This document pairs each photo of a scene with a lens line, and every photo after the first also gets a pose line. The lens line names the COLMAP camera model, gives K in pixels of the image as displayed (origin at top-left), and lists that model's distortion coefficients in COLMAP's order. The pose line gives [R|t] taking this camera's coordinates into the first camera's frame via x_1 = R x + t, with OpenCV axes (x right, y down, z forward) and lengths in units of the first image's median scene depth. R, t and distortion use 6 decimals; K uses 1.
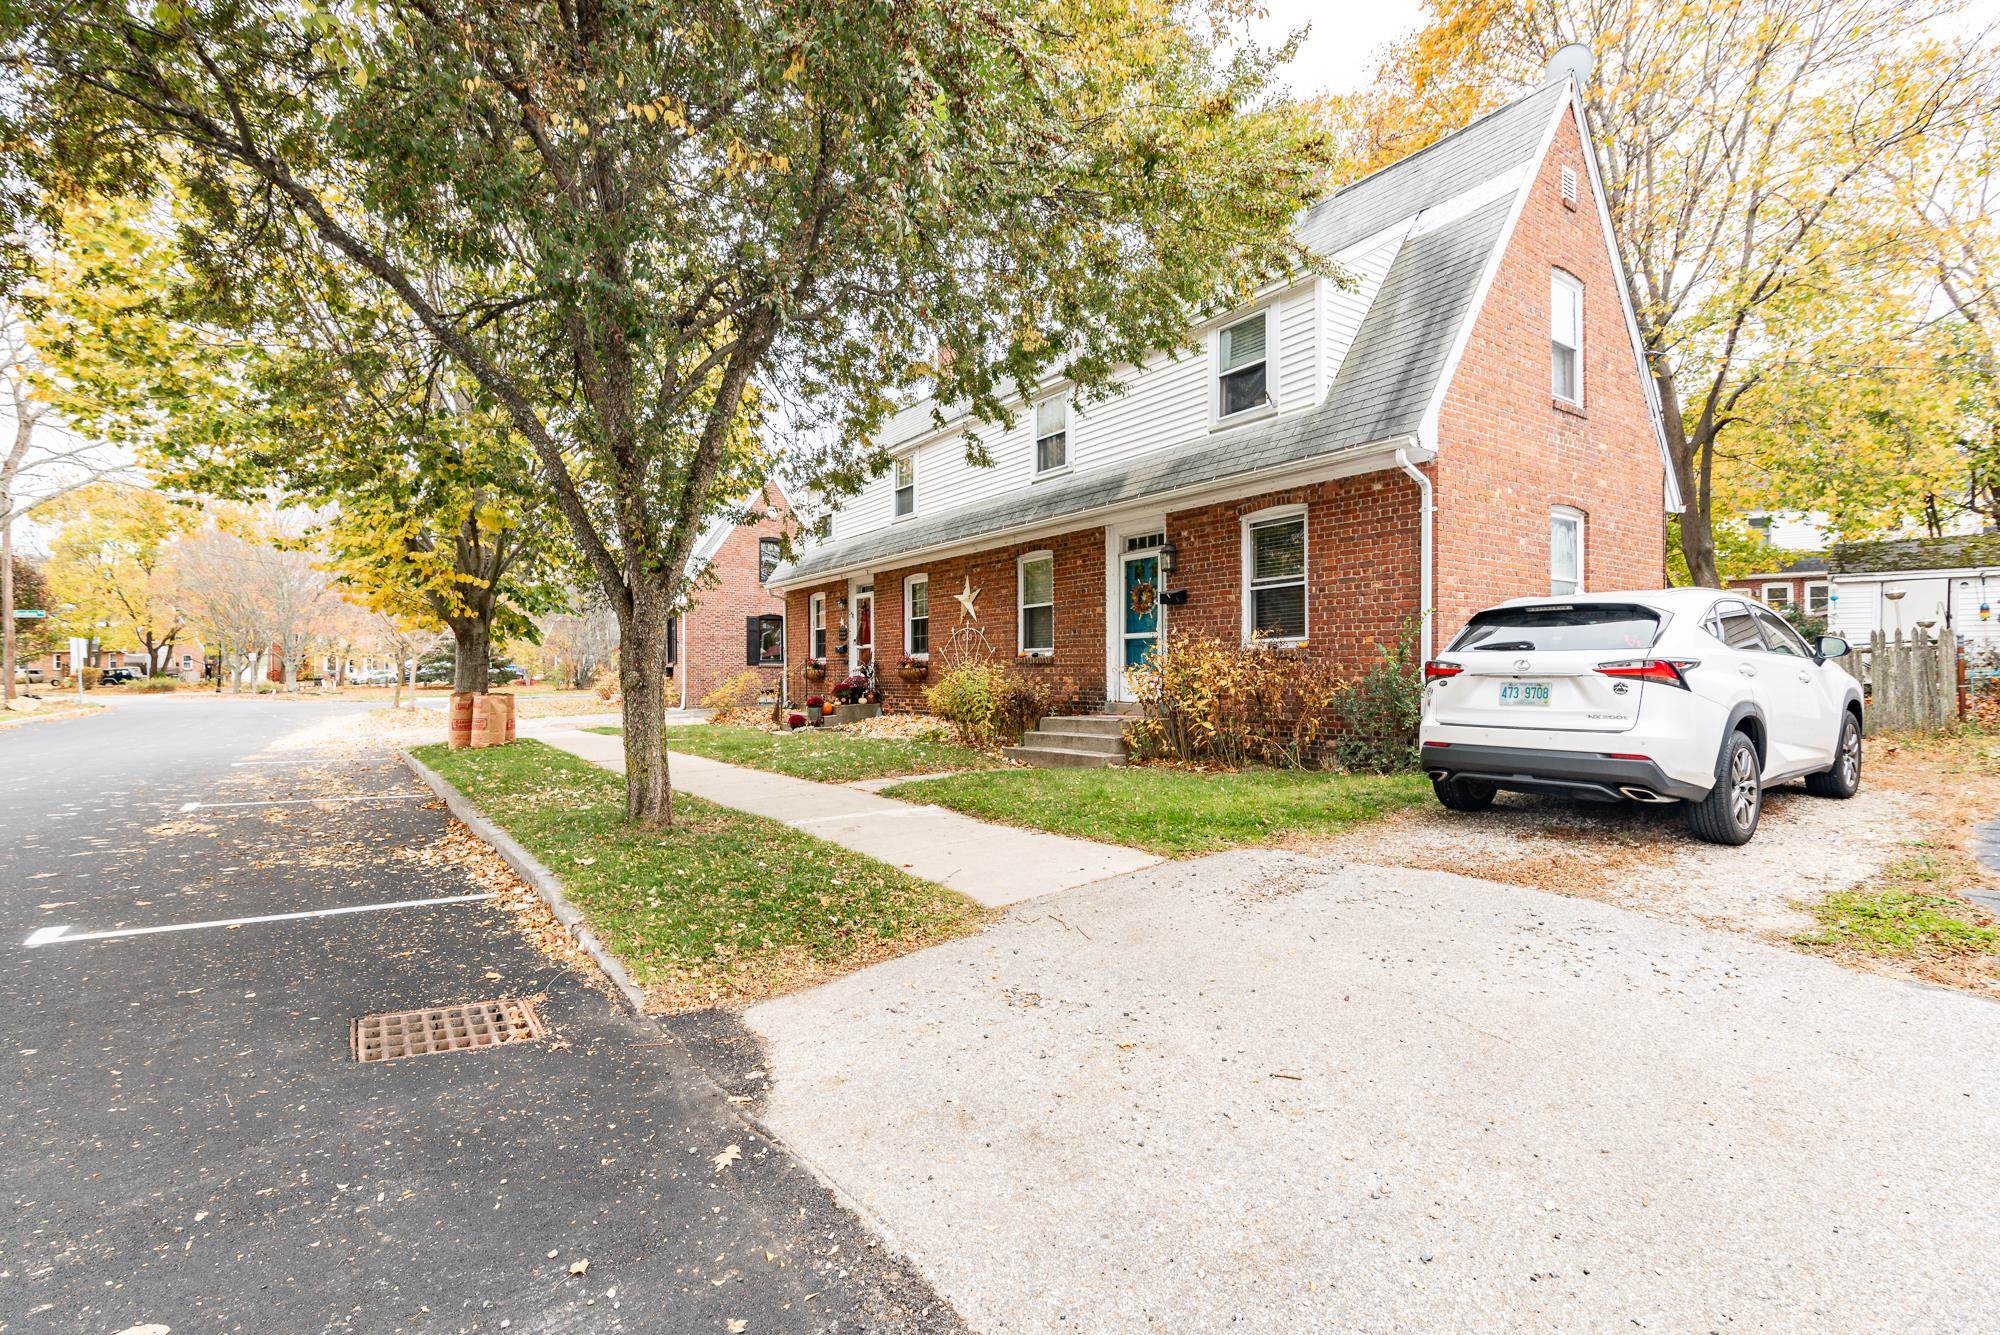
lens RADIAL K [[918.7, 0, 983.7], [0, 918.7, 668.9], [0, 0, 1]] dist [0.019496, -0.000011]
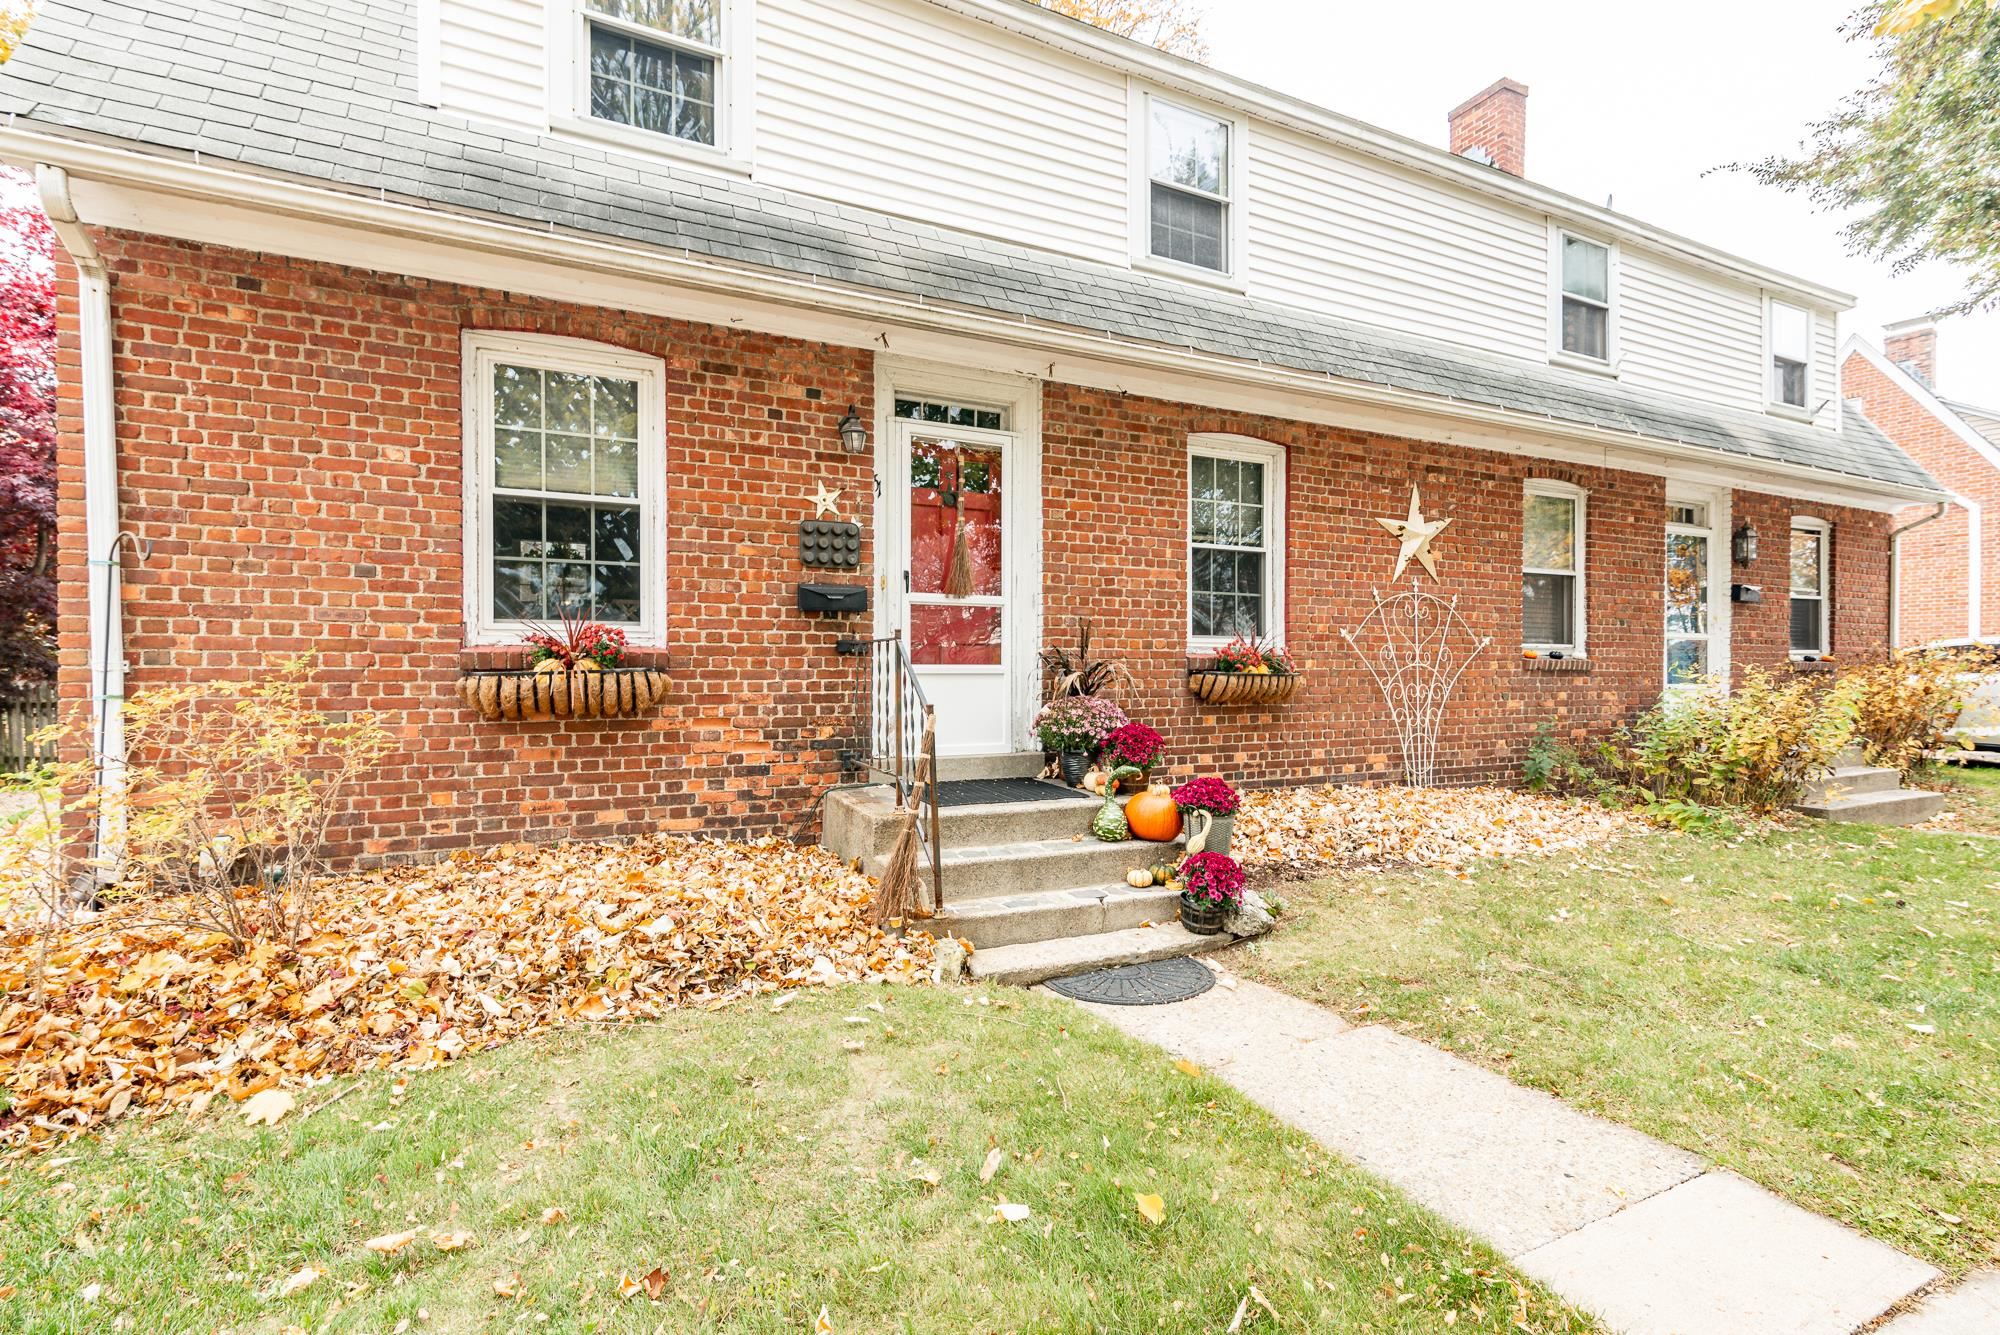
lens RADIAL K [[918.7, 0, 1008.2], [0, 918.7, 668.7], [0, 0, 1]] dist [0.019496, -0.000011]
pose [[0.139706, 0.006015, 0.990175, -0.646461], [-0.010853, 0.999931, -0.004542, -0.000148], [-0.990133, -0.010112, 0.139762, 1.404094]]
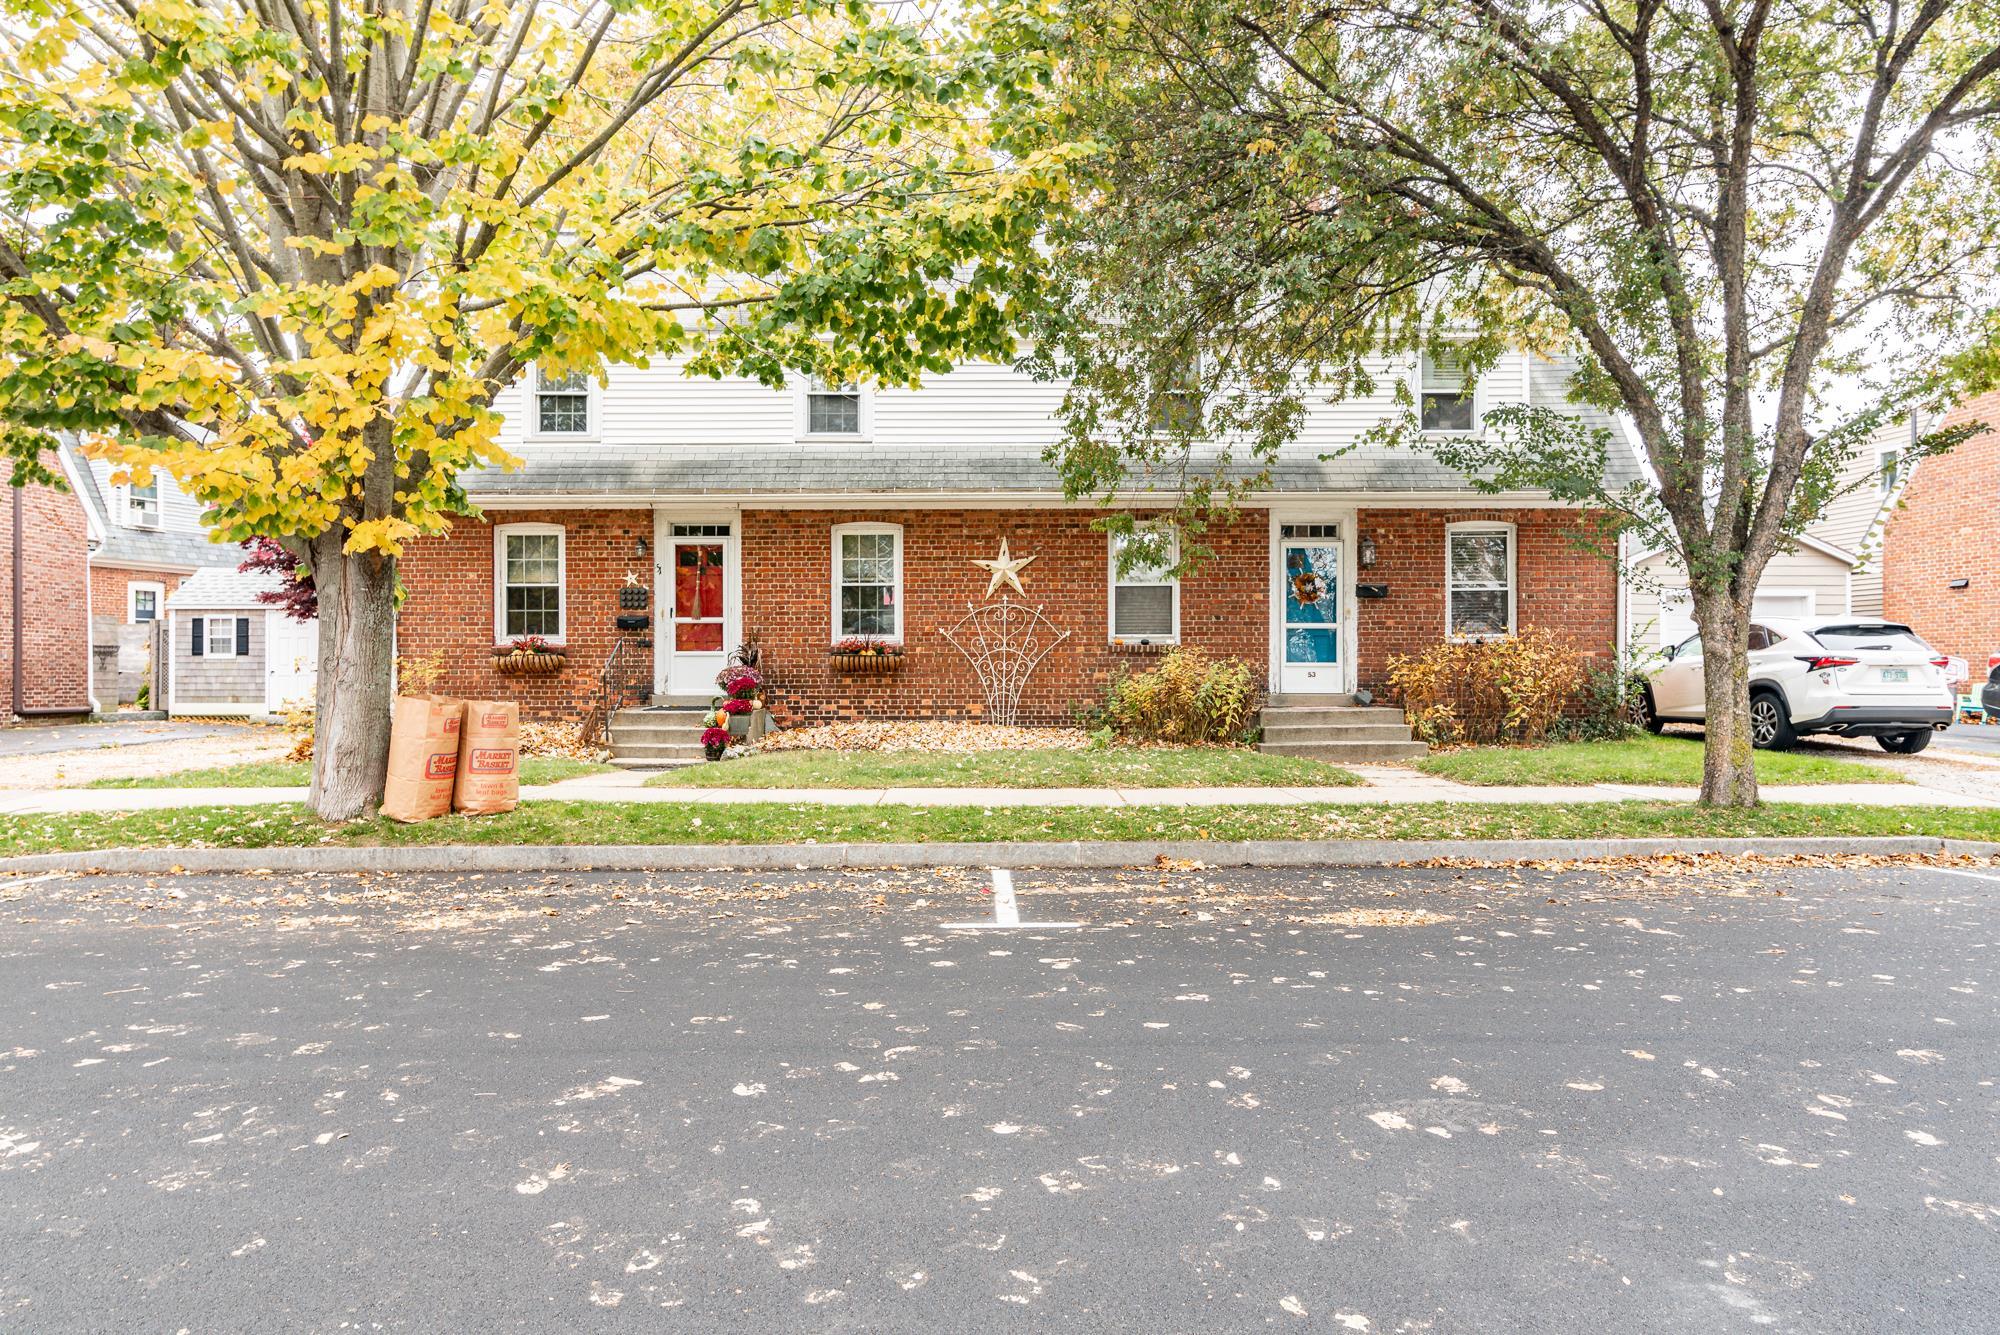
lens RADIAL K [[1257.4, 0, 1003.8], [0, 1257.4, 671.0], [0, 0, 1]] dist [0.003803, 0.000377]
pose [[0.564061, 0.006397, 0.825708, -1.095738], [-0.007178, 0.999970, -0.002844, 0.017868], [-0.825702, -0.004323, 0.564090, 0.494829]]
